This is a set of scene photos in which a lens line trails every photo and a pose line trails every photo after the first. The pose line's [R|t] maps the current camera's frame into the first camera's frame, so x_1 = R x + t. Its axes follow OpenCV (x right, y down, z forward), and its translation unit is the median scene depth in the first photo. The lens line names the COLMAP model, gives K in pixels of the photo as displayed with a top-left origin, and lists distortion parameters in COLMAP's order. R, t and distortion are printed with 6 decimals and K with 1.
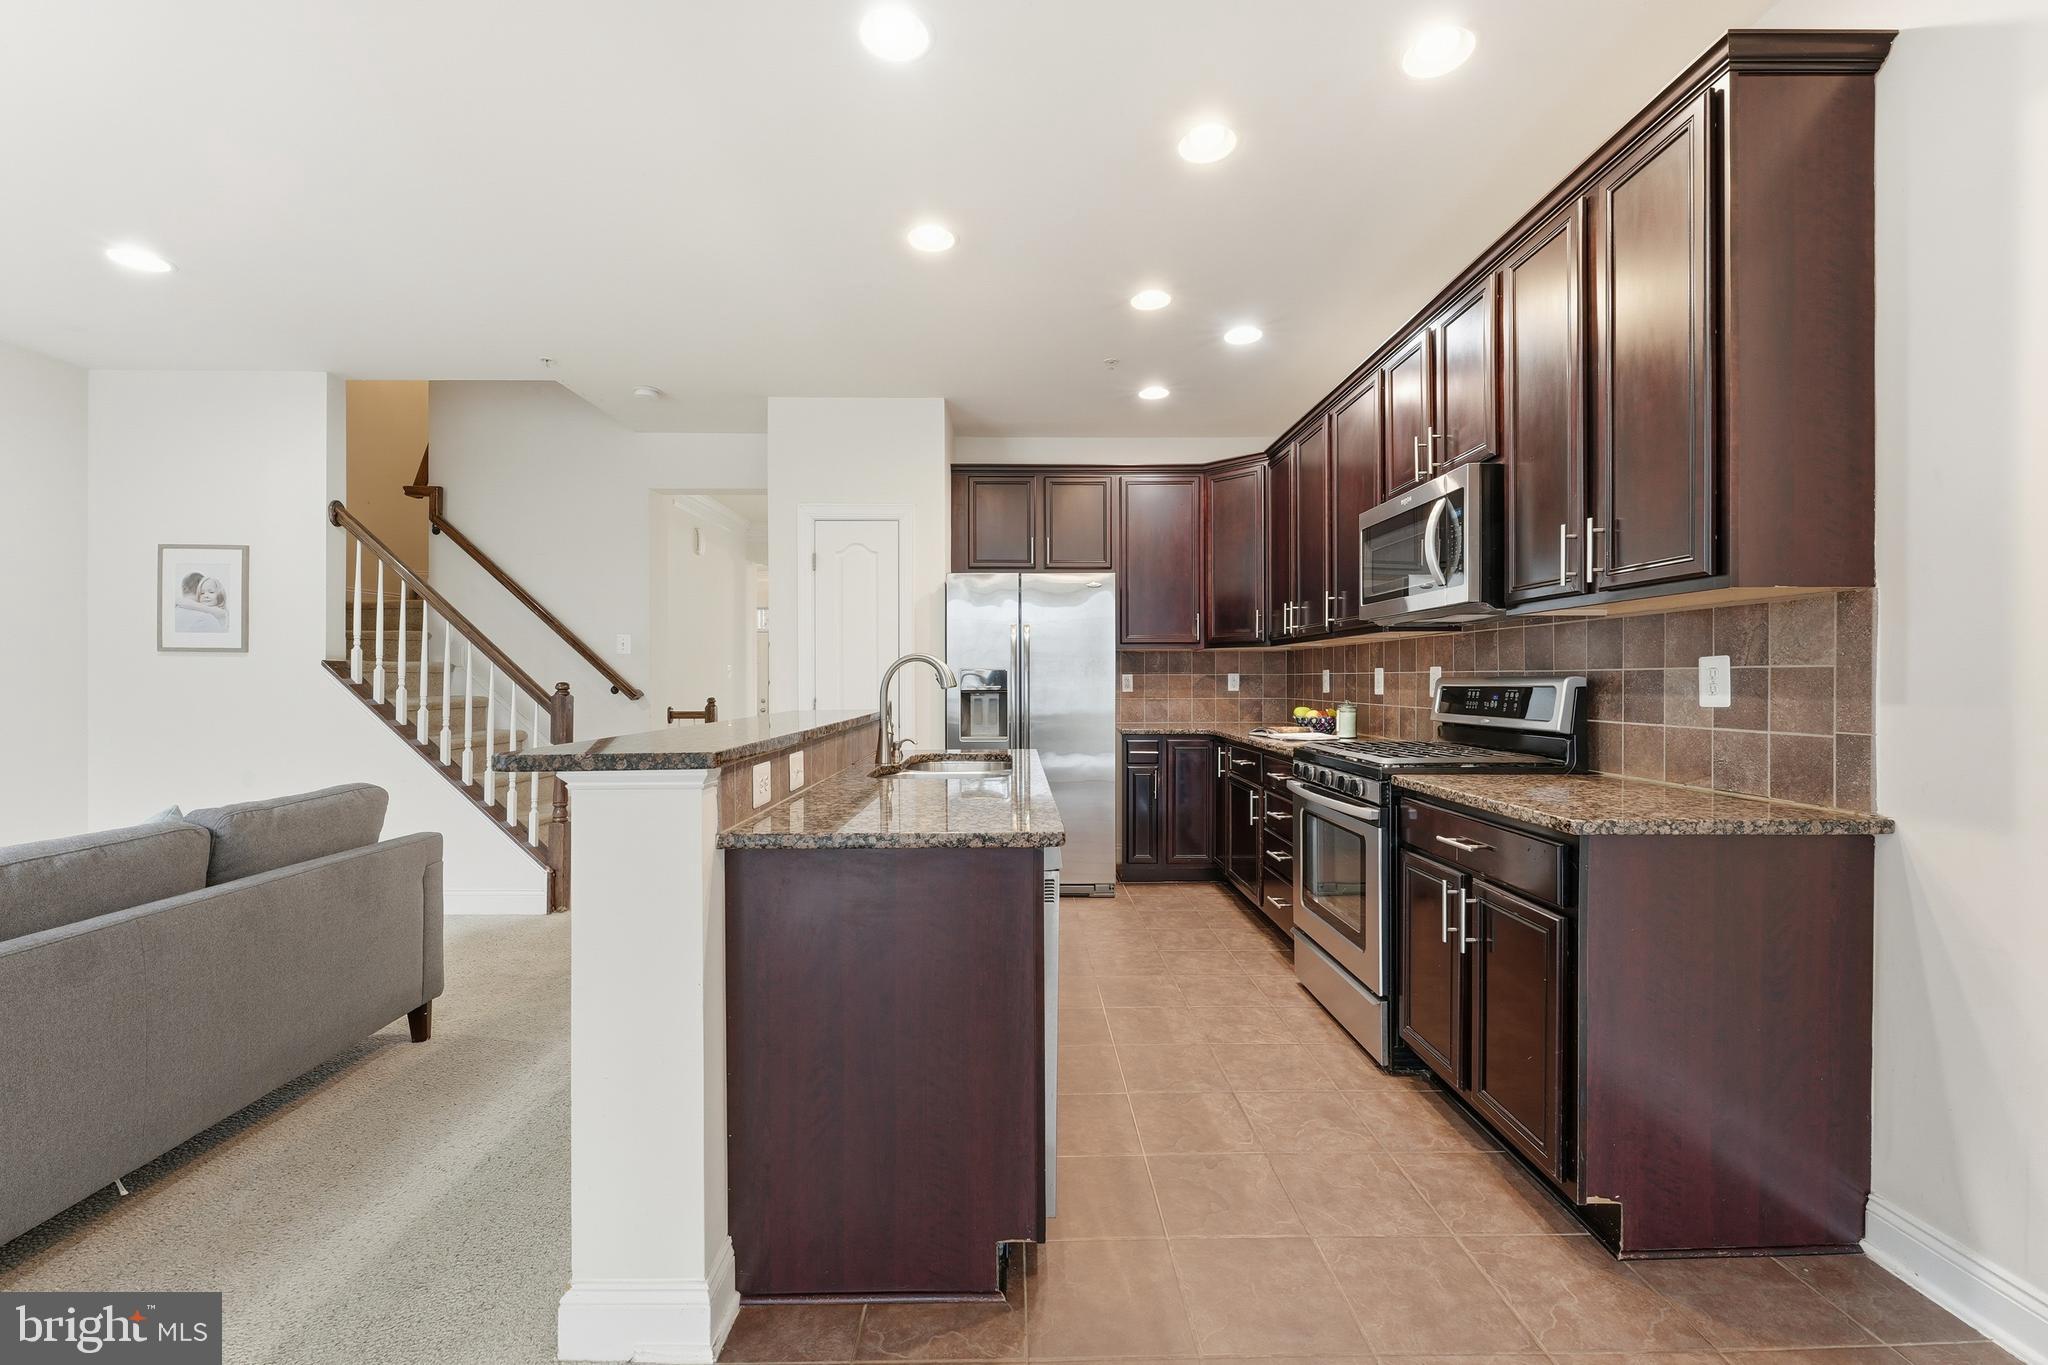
lens RADIAL K [[827.1, 0, 1018.8], [0, 827.1, 679.0], [0, 0, 1]] dist [0.001513, 0.000163]
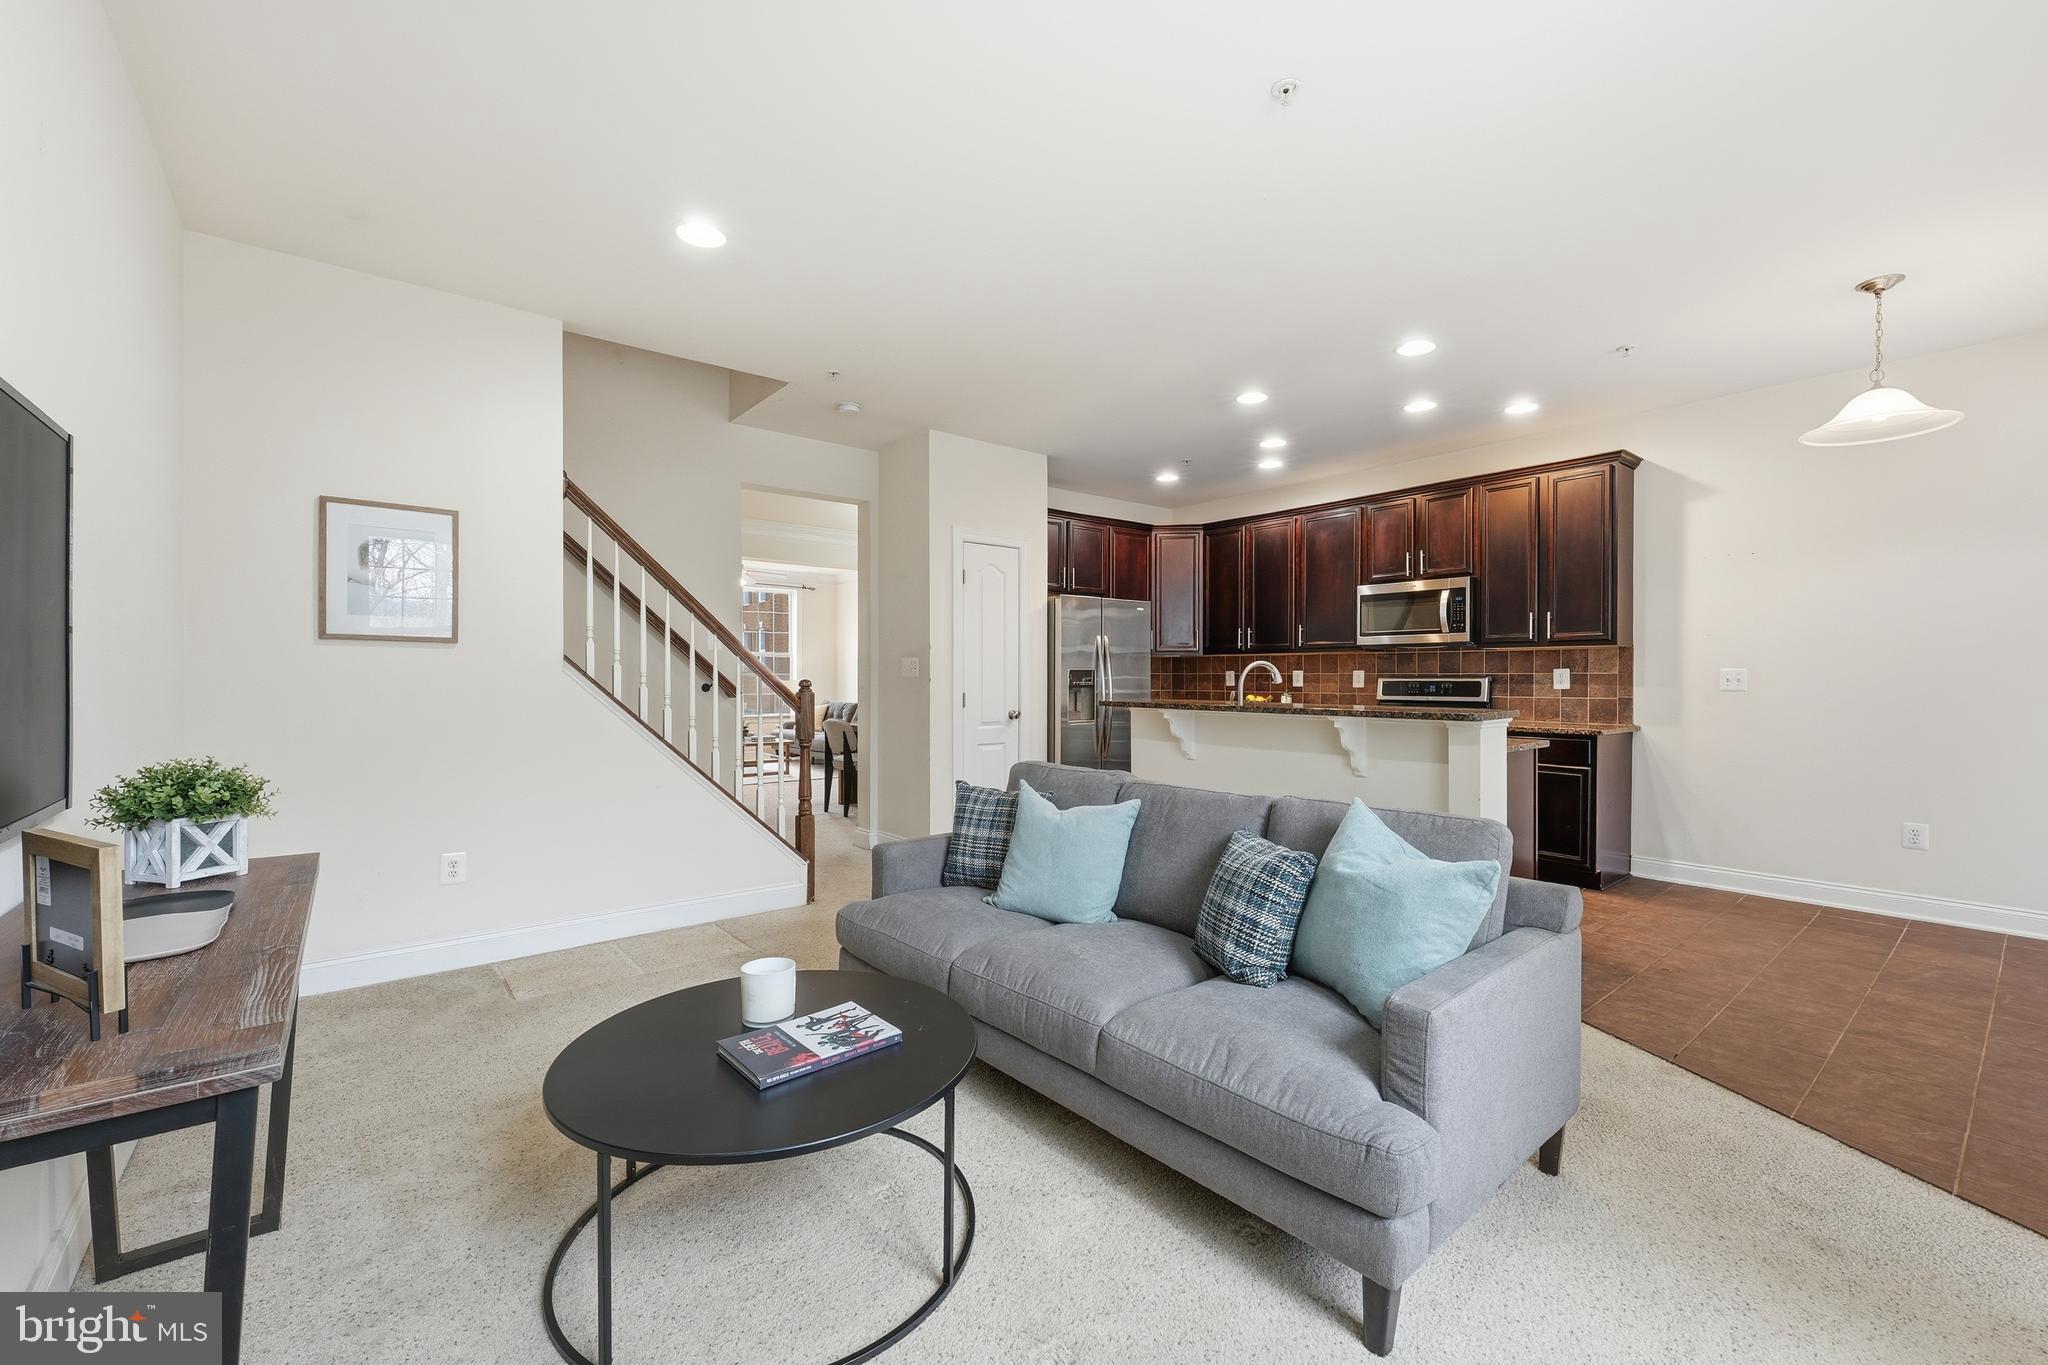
lens RADIAL K [[827.1, 0, 1018.8], [0, 827.1, 679.0], [0, 0, 1]] dist [0.001513, 0.000163]
pose [[0.784334, -0.001944, 0.620335, -0.992877], [-0.002949, 0.999972, 0.006862, -0.004370], [-0.620331, -0.007212, 0.784307, 0.024457]]
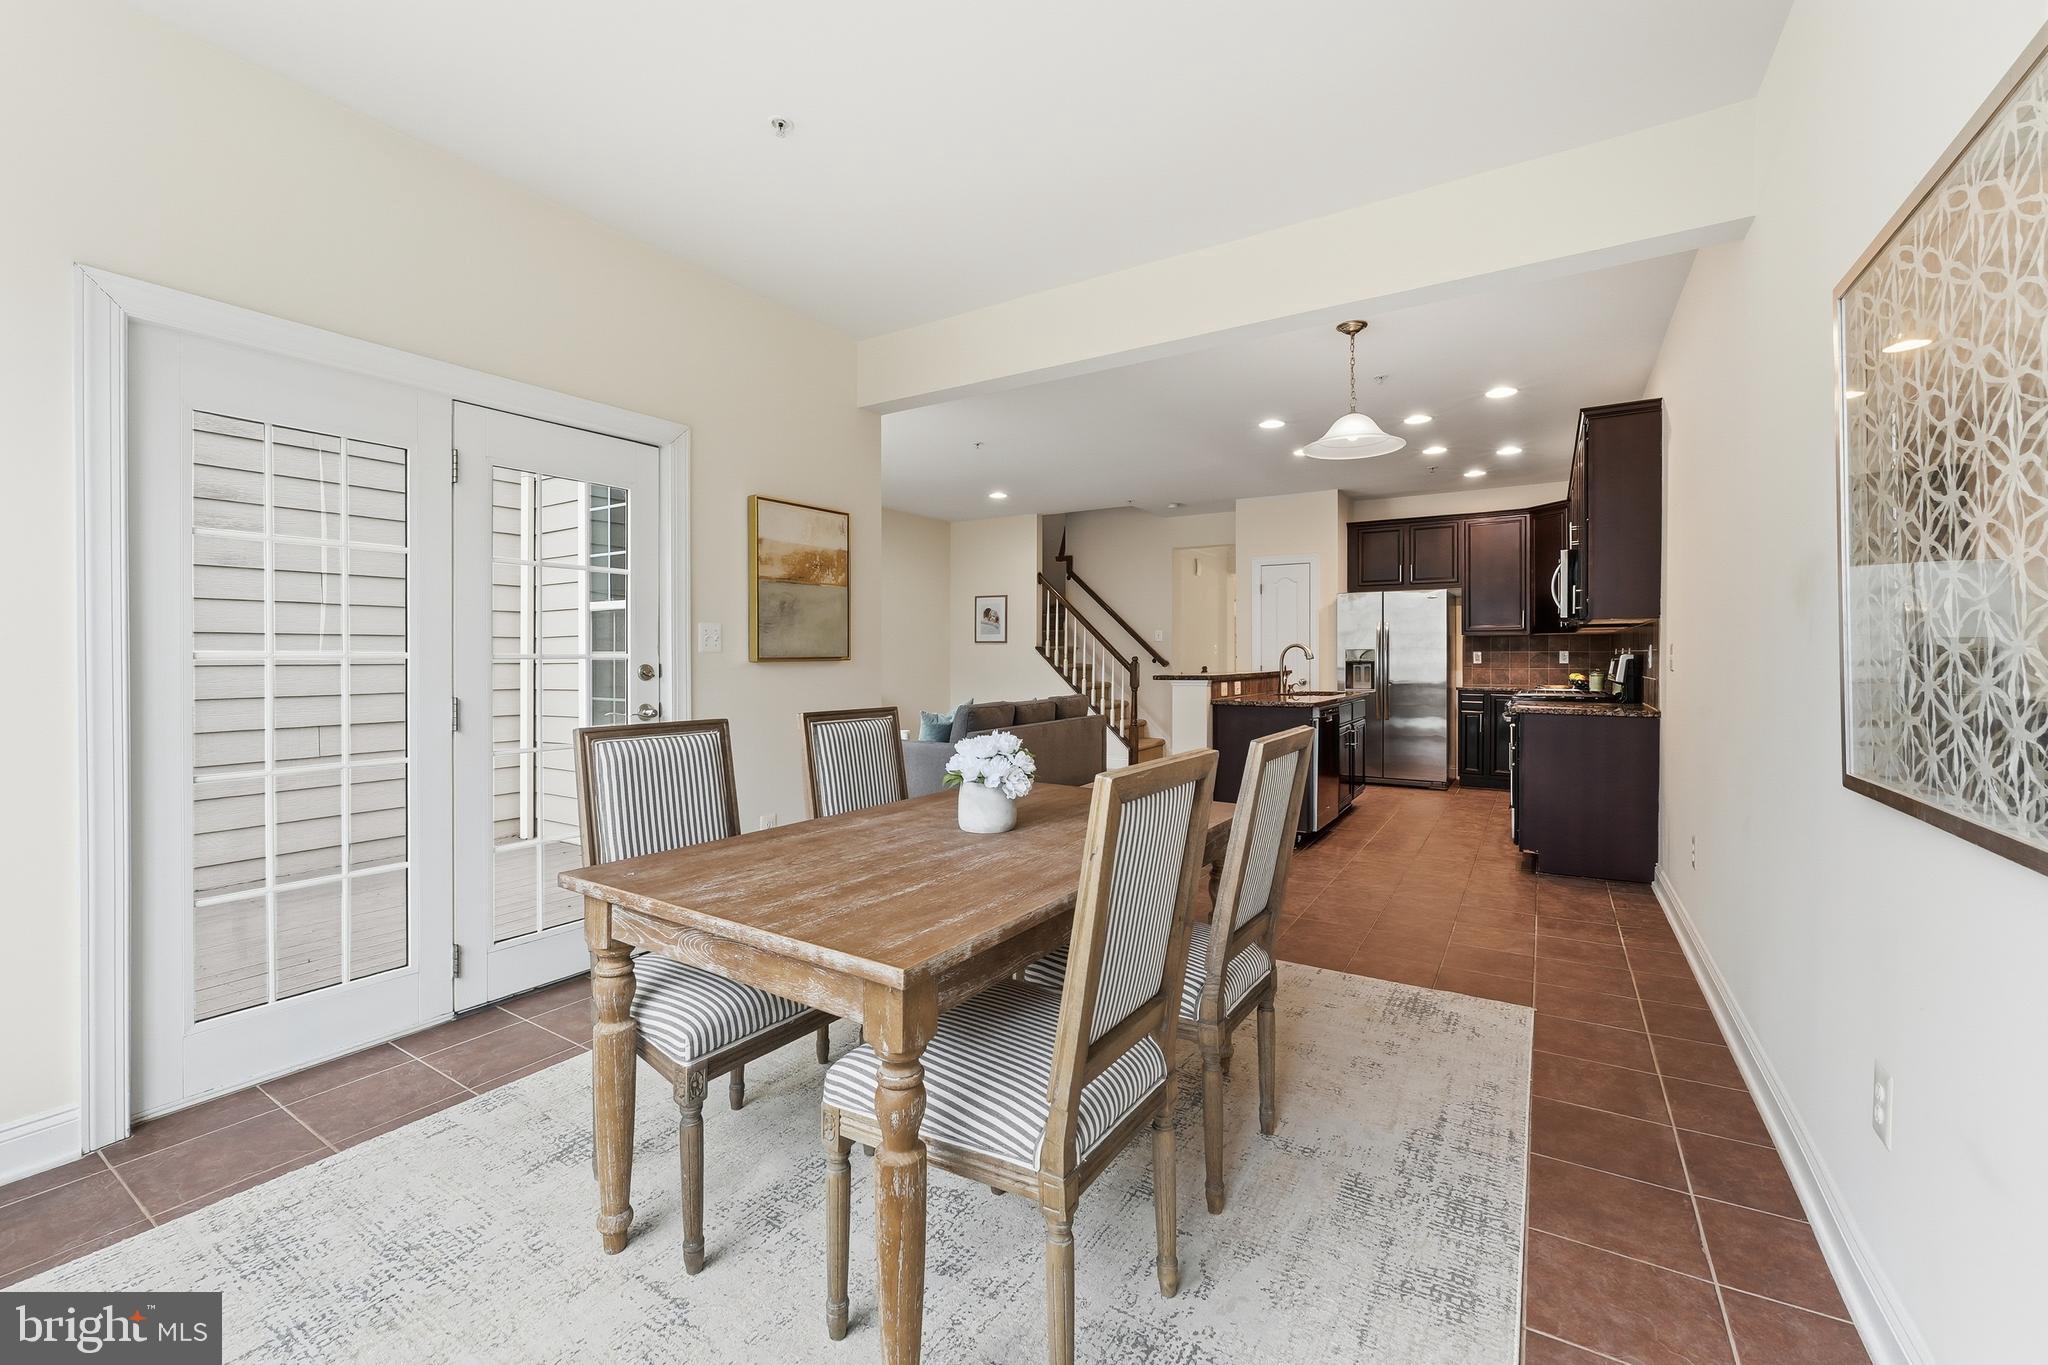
lens RADIAL K [[827.1, 0, 1018.8], [0, 827.1, 679.0], [0, 0, 1]] dist [0.001513, 0.000163]
pose [[0.840541, 0.016031, -0.541511, 0.303978], [0.000526, 0.999537, 0.030406, -0.002773], [0.541748, -0.025842, 0.840144, -0.853148]]
